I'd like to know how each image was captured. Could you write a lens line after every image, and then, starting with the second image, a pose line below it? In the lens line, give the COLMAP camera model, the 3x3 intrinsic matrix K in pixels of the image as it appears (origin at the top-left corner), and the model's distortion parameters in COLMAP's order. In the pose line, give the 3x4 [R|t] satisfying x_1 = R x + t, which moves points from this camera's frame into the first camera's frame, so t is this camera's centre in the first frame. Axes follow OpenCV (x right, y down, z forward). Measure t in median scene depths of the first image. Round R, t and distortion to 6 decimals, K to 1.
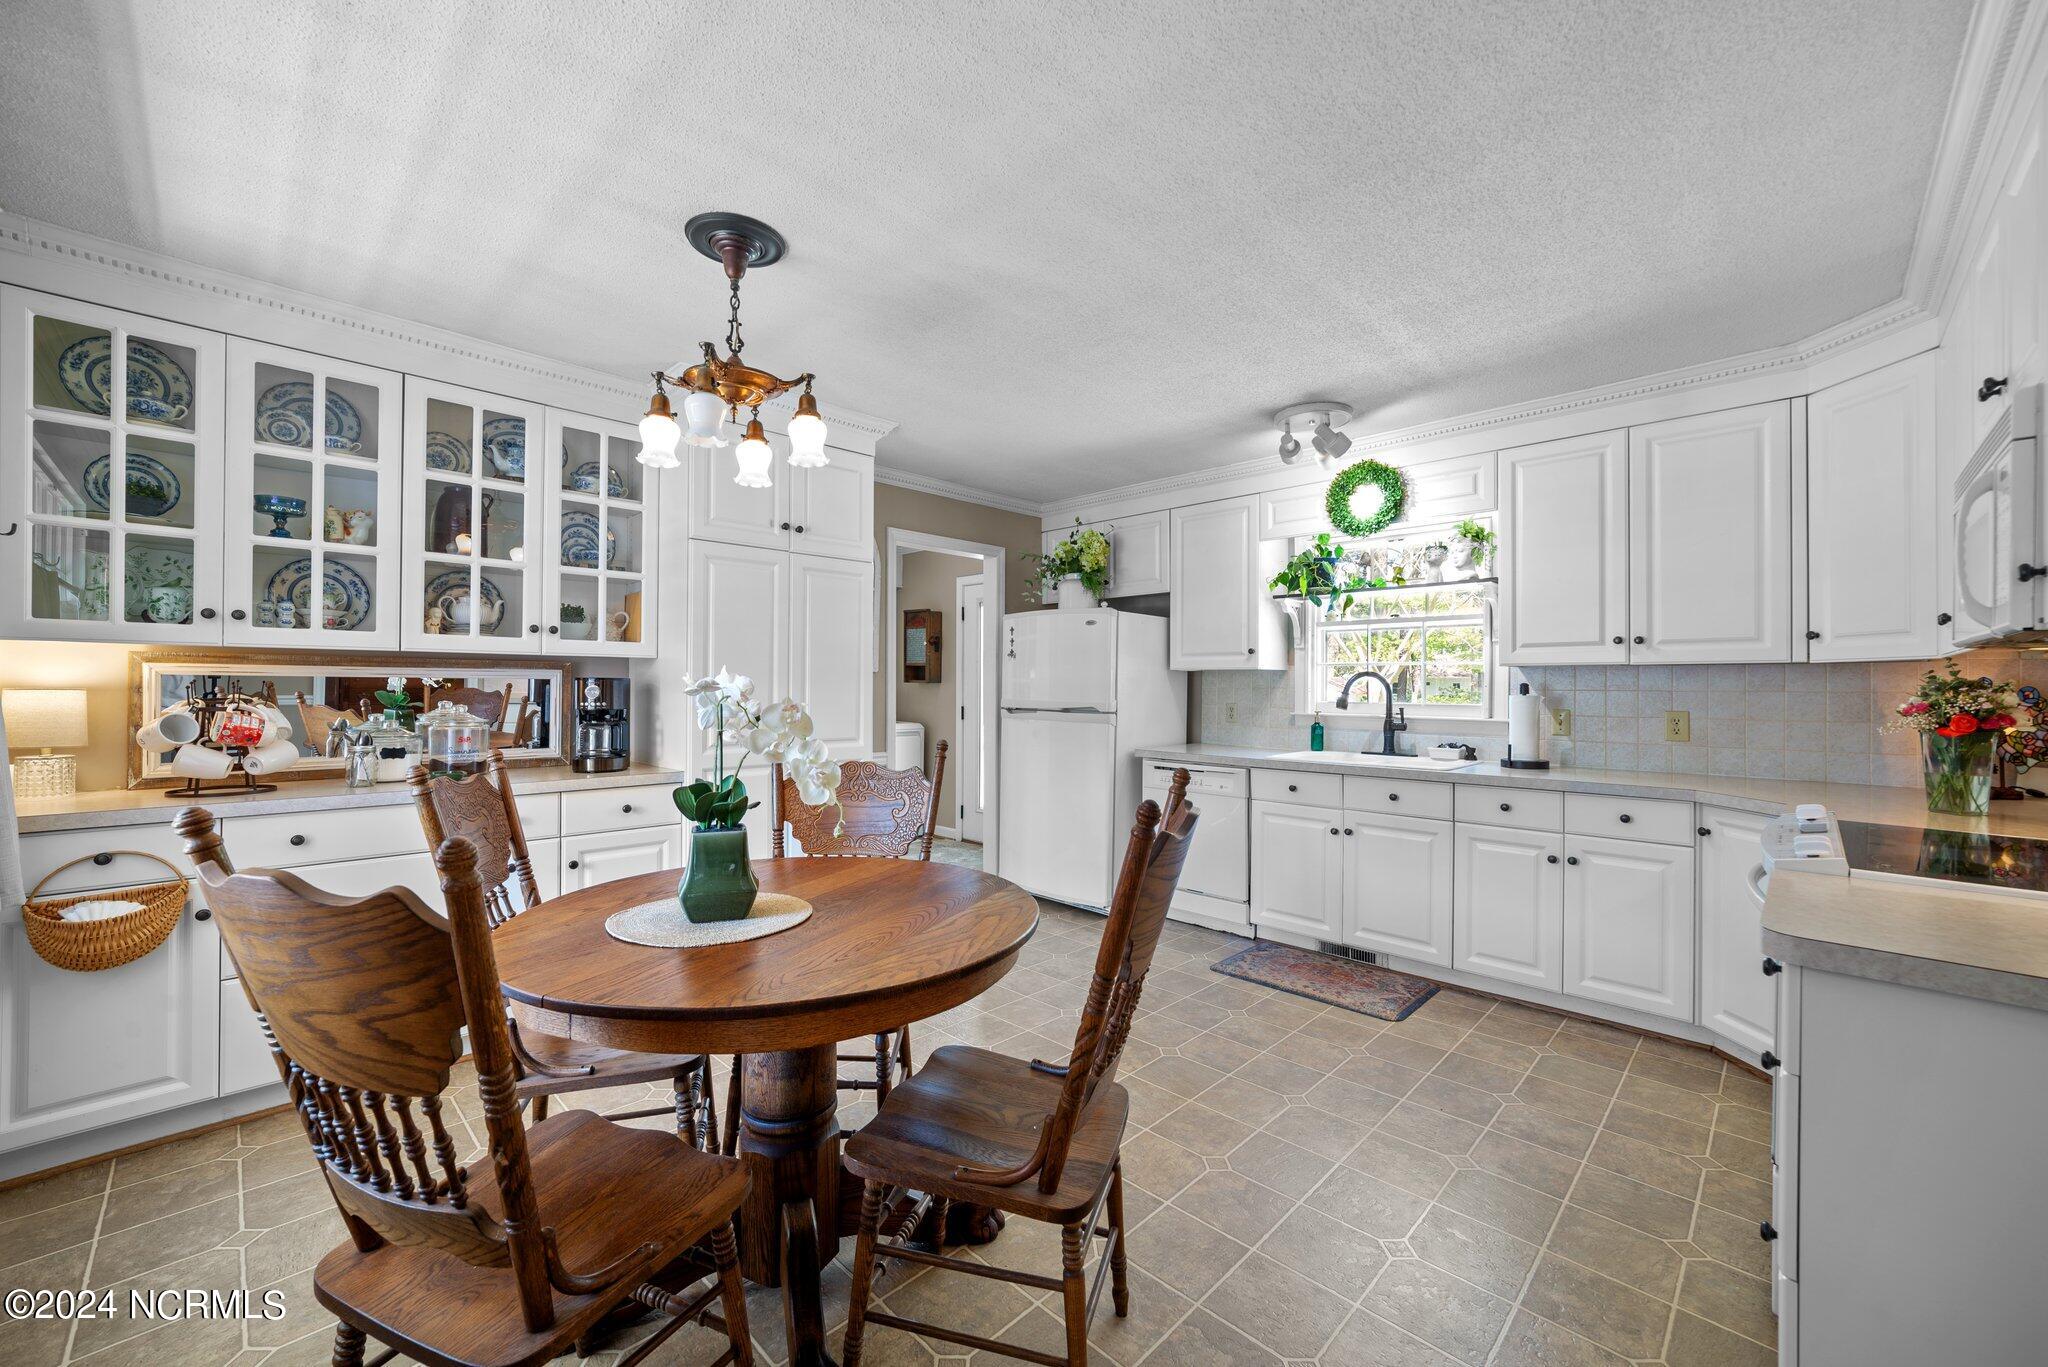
lens RADIAL K [[800.3, 0, 1021.3], [0, 800.3, 682.1], [0, 0, 1]] dist [-0.000942, 0.000027]
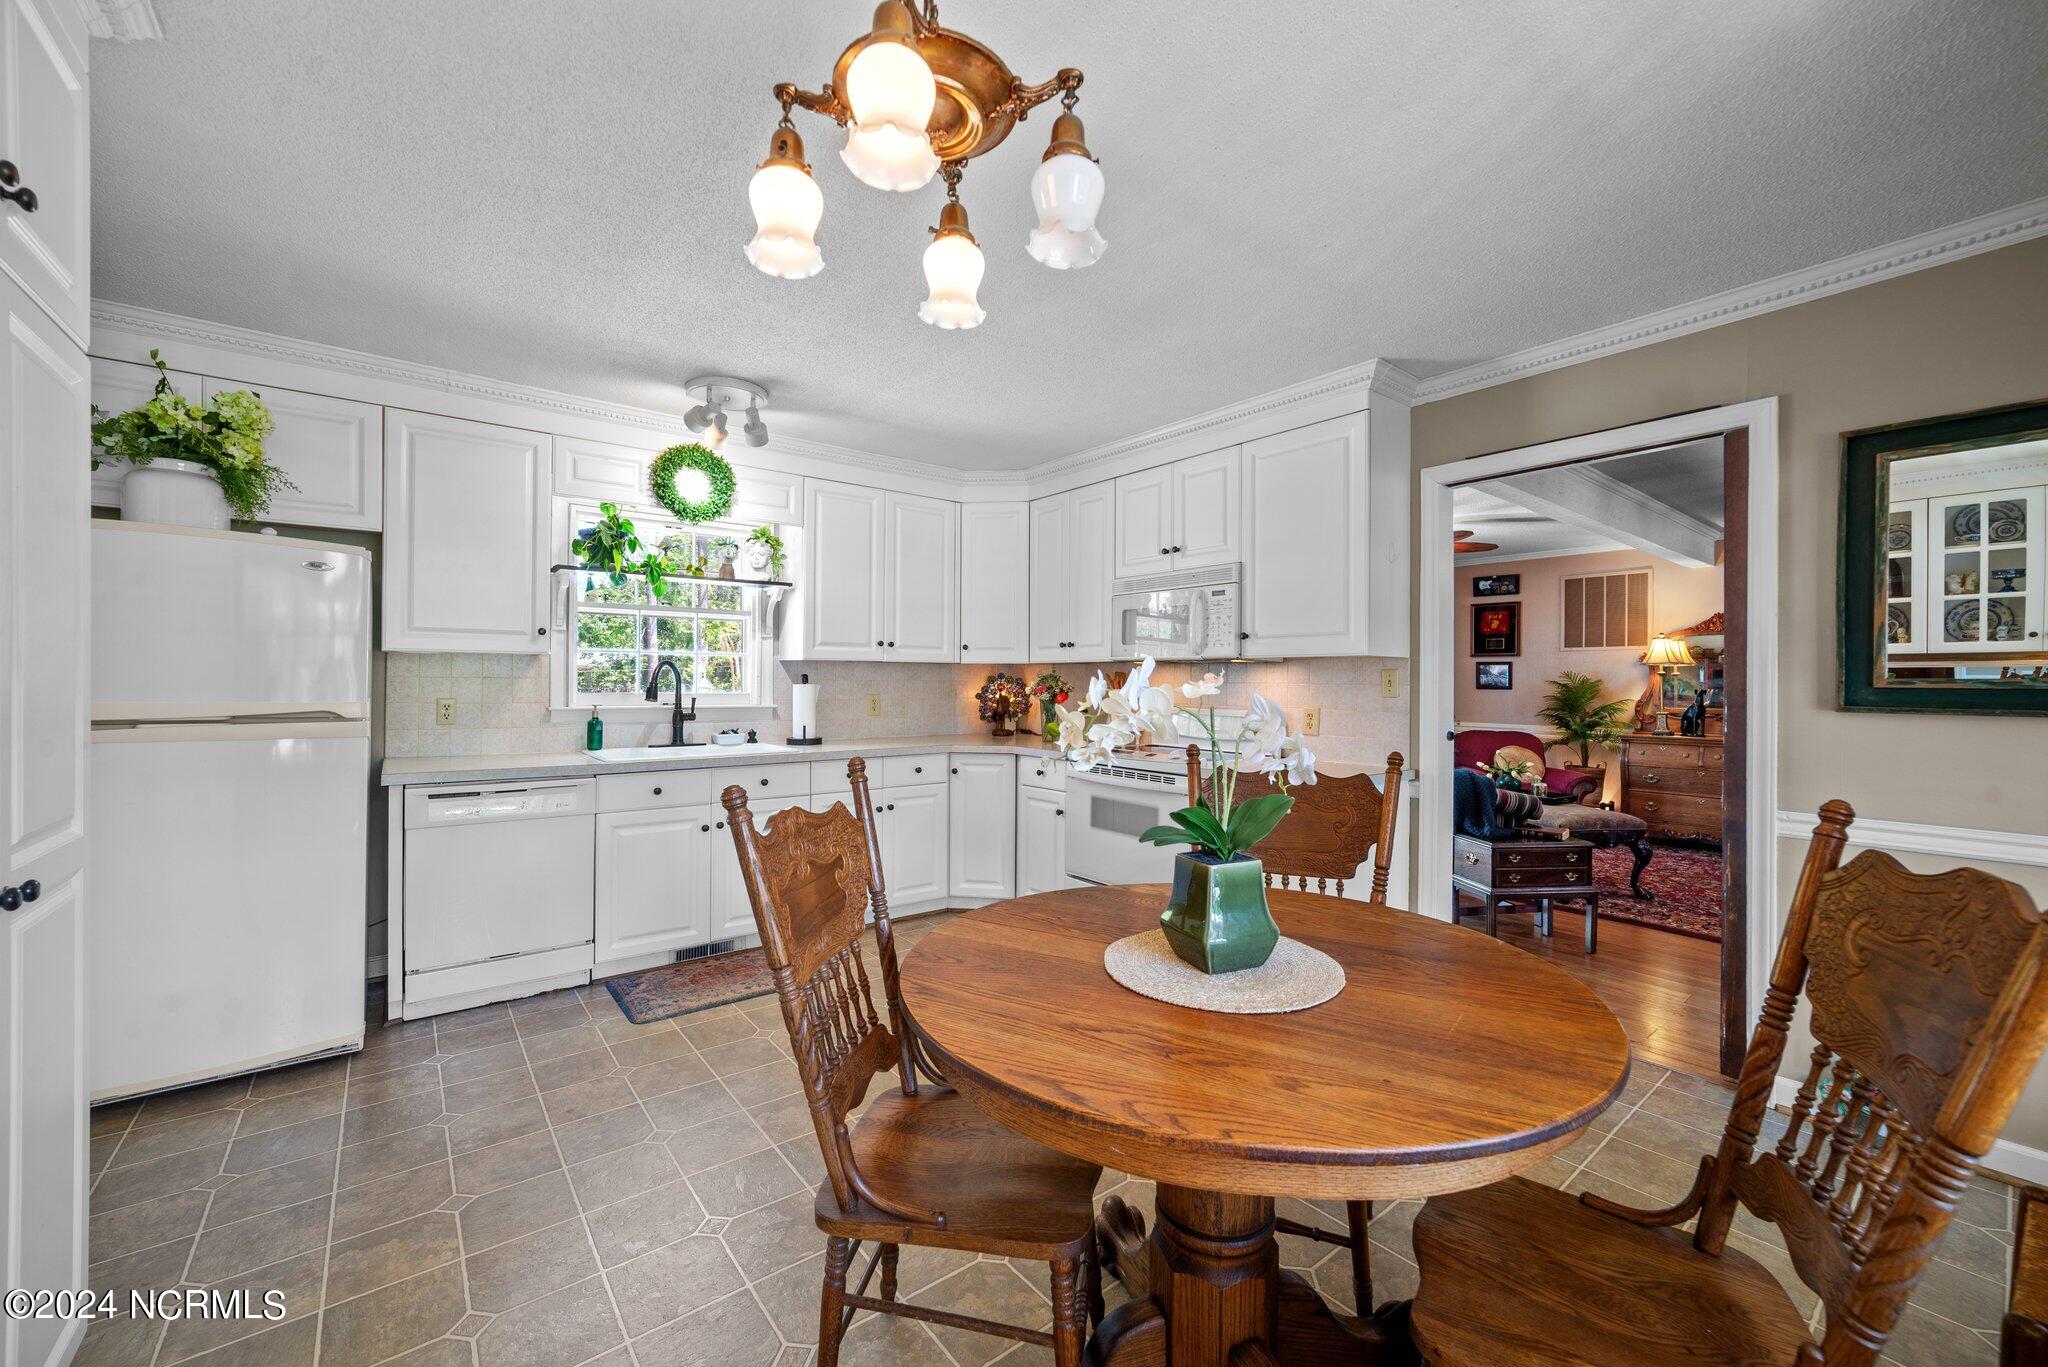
lens RADIAL K [[800.3, 0, 1020.8], [0, 800.3, 683.0], [0, 0, 1]] dist [-0.000942, 0.000027]
pose [[0.130778, -0.007842, 0.991381, -0.498972], [-0.010798, 0.999898, 0.009334, 0.000018], [-0.991353, -0.011926, 0.130680, 0.495094]]
